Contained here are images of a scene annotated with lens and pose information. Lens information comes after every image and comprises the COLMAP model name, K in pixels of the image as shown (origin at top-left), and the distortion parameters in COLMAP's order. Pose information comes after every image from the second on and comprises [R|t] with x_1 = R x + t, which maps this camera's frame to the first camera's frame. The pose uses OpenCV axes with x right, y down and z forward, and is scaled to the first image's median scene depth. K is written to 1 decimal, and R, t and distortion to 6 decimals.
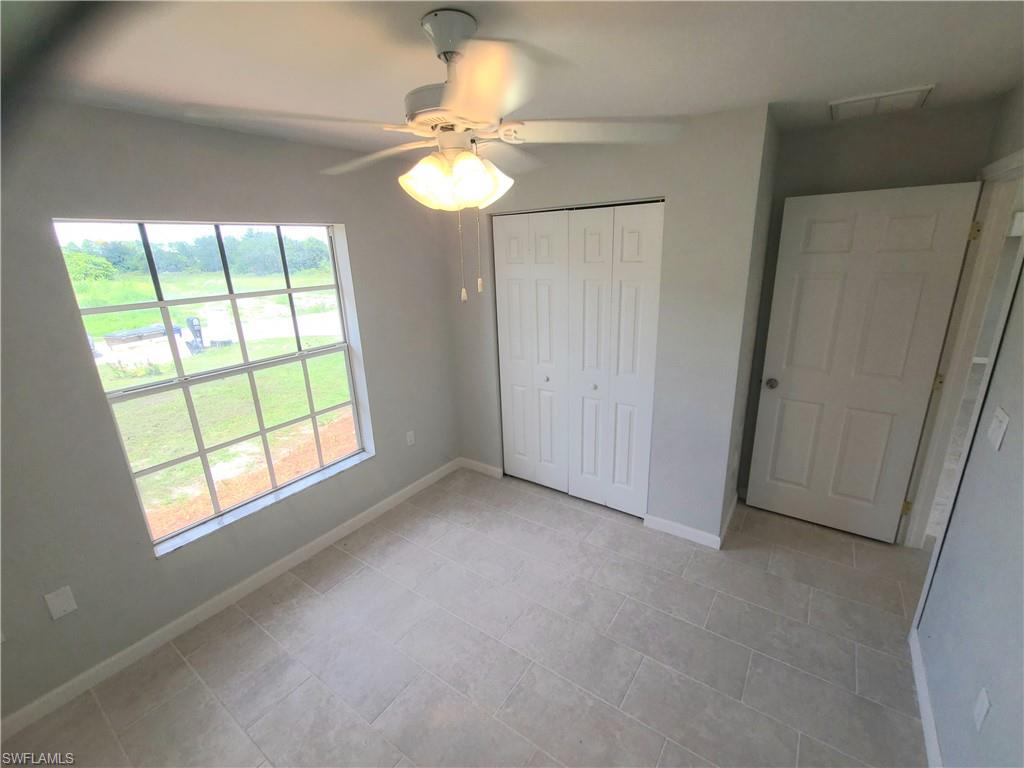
lens RADIAL K [[446.2, 0, 509.1], [0, 446.2, 375.8], [0, 0, 1]] dist [-0.001304, -0.000065]
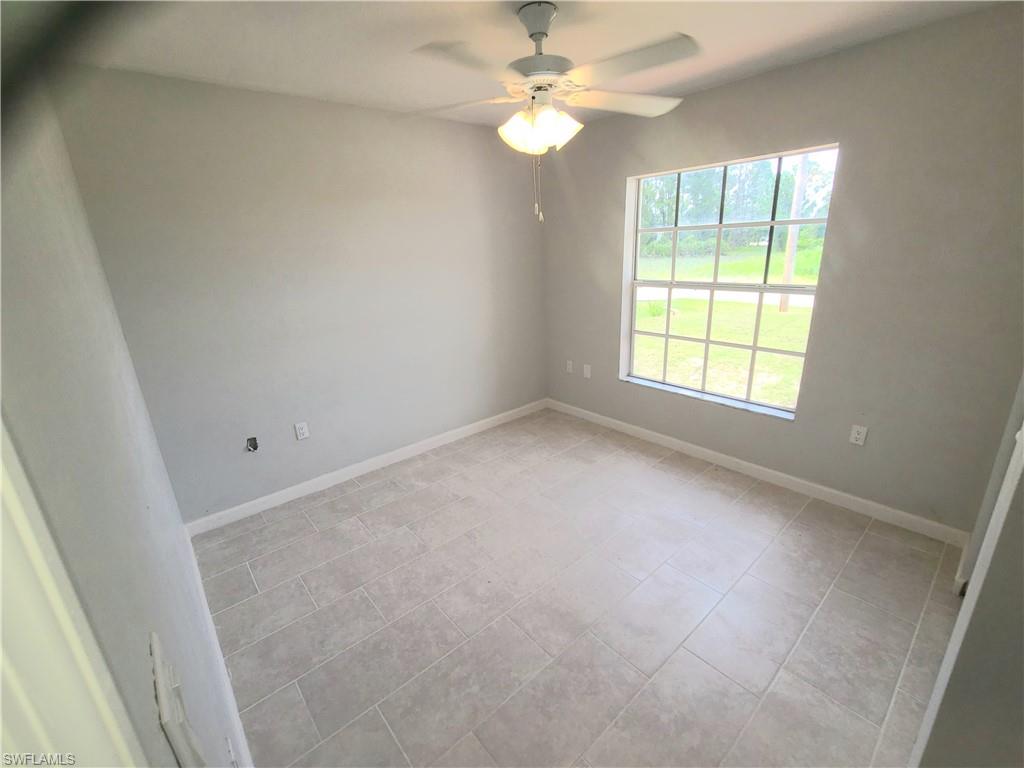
lens RADIAL K [[443.0, 0, 513.1], [0, 443.0, 381.4], [0, 0, 1]] dist [-0.003108, -0.000507]
pose [[-0.227674, 0.338201, -0.913118, 0.853806], [-0.216780, 0.896607, 0.386137, -0.154836], [0.949300, 0.285859, -0.130819, 0.820241]]
